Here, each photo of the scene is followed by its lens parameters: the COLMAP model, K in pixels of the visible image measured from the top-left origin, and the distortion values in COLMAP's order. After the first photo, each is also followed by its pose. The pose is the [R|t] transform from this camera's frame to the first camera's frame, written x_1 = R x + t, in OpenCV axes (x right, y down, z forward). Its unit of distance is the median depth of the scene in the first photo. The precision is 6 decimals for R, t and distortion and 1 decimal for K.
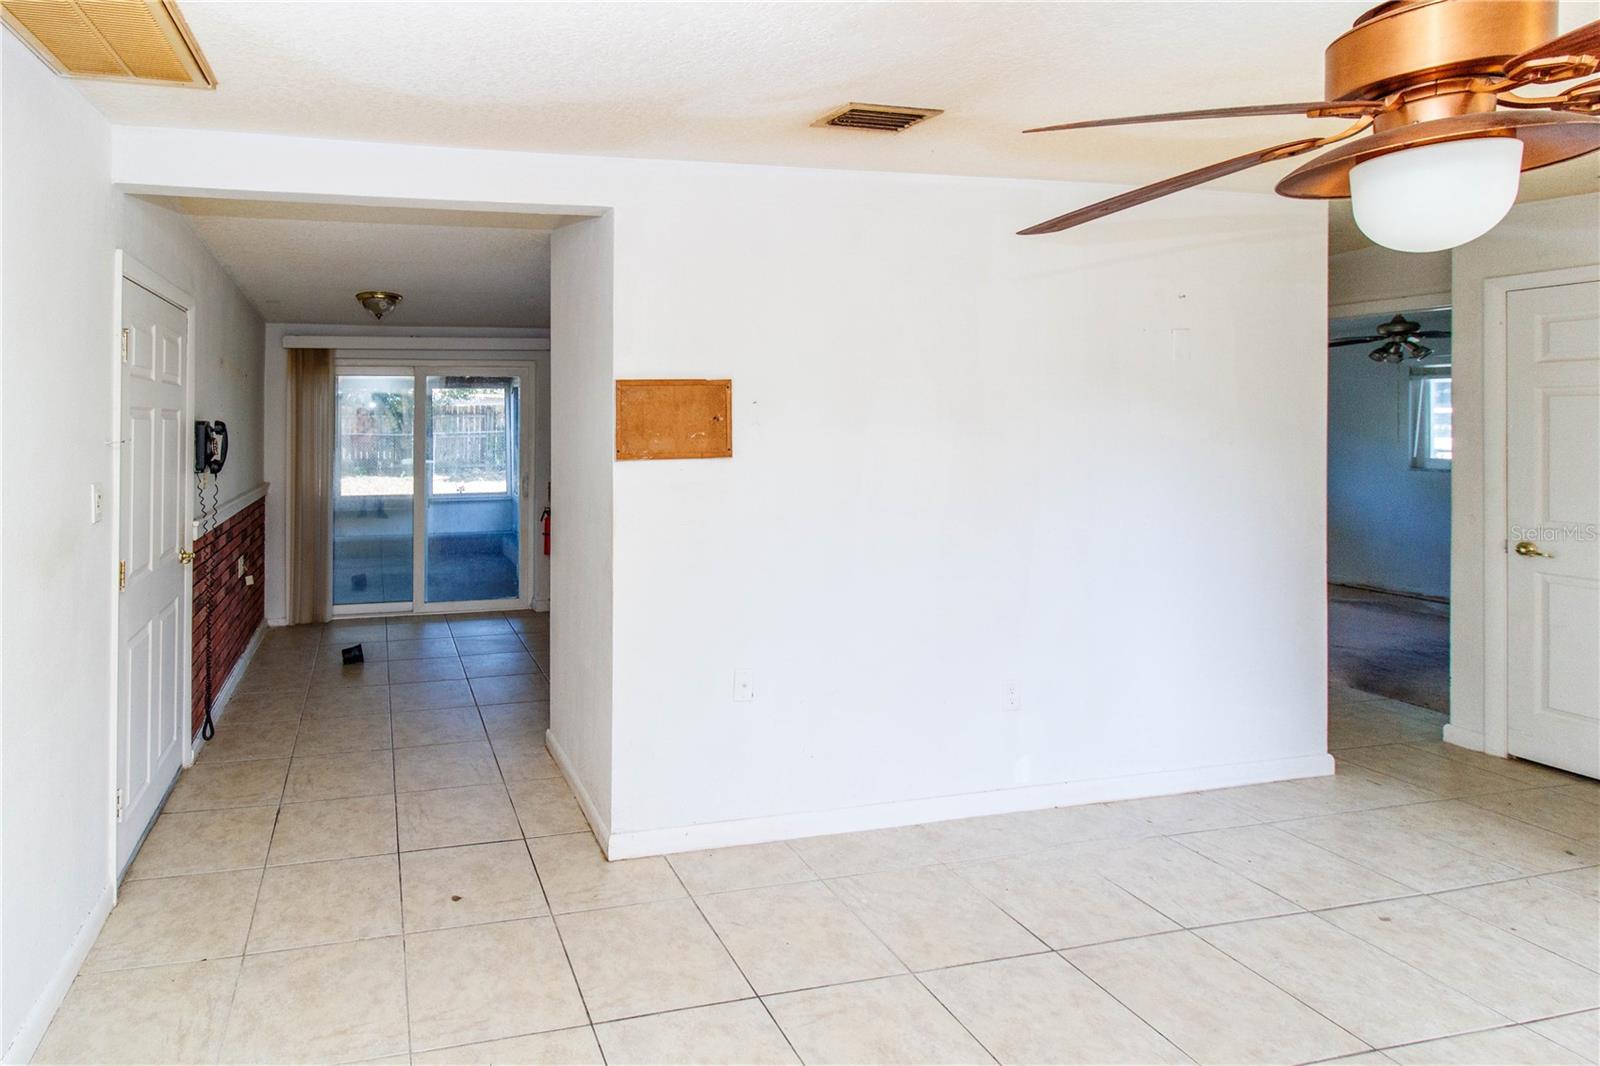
lens RADIAL K [[731.7, 0, 800.1], [0, 731.7, 419.0], [0, 0, 1]] dist [0.001053, -0.000078]
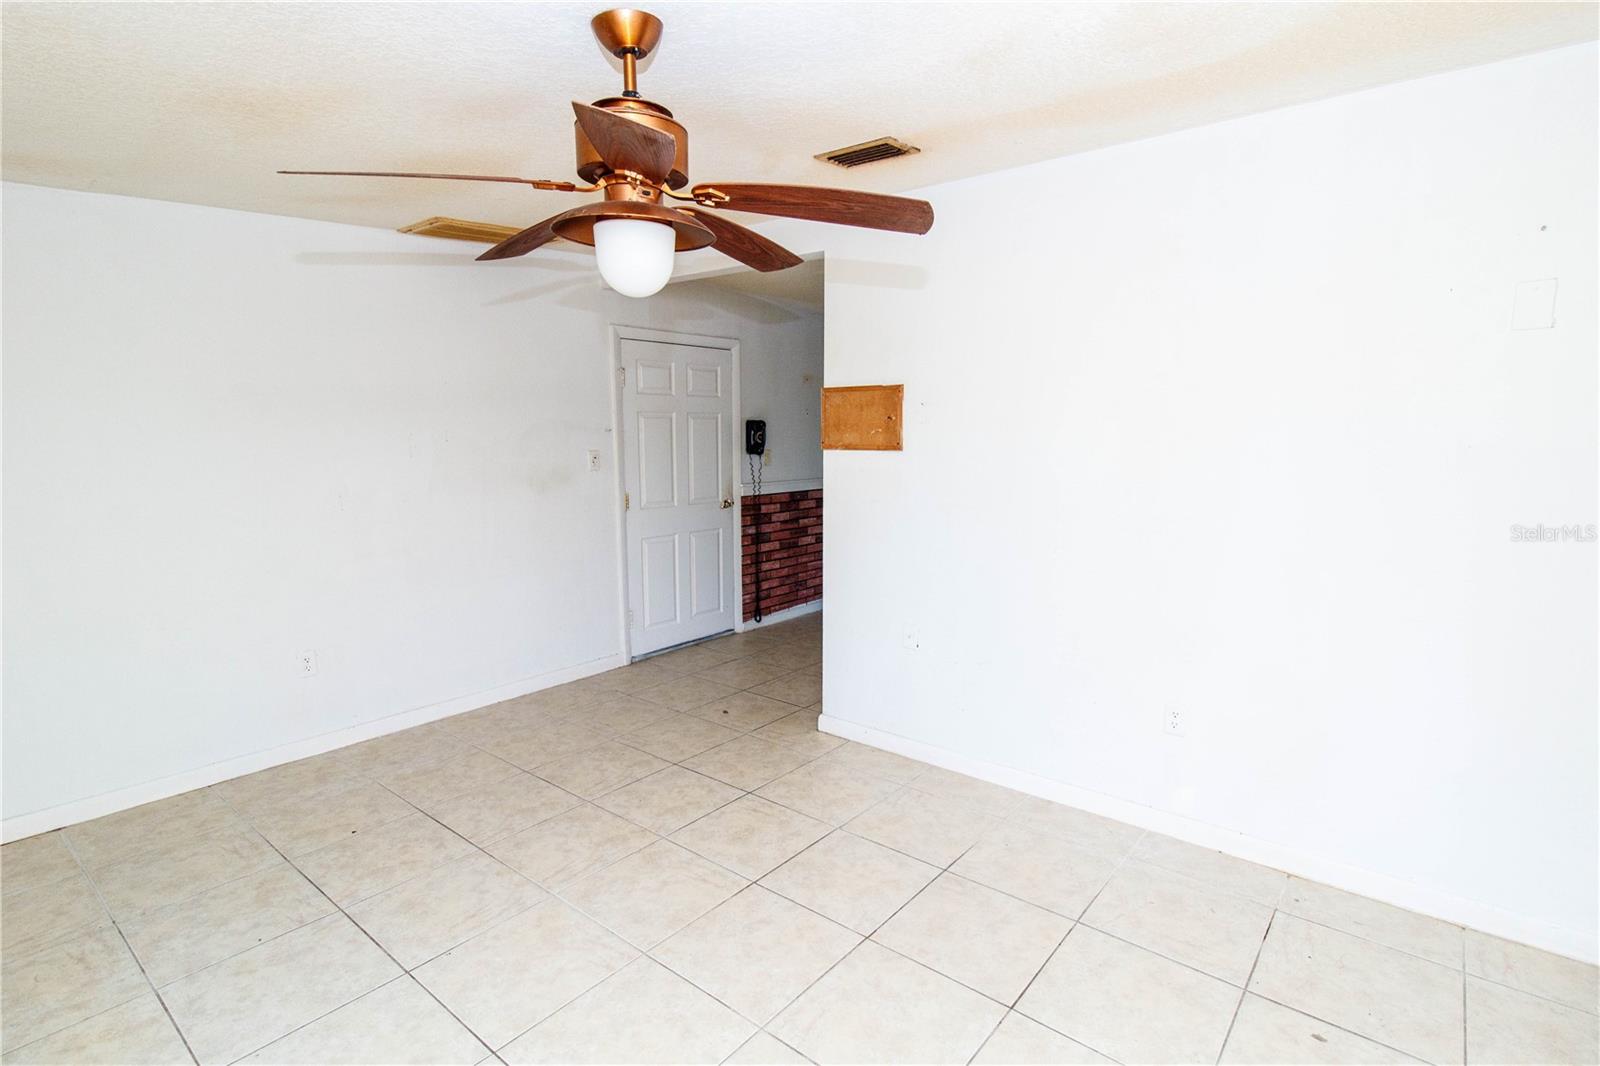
lens RADIAL K [[735.3, 0, 794.6], [0, 735.3, 518.9], [0, 0, 1]] dist [0.002439, 0.000659]
pose [[0.664658, 0.099553, -0.740486, 0.708918], [0.007628, 0.990127, 0.139962, -0.006552], [0.747109, -0.098676, 0.657336, 0.060125]]
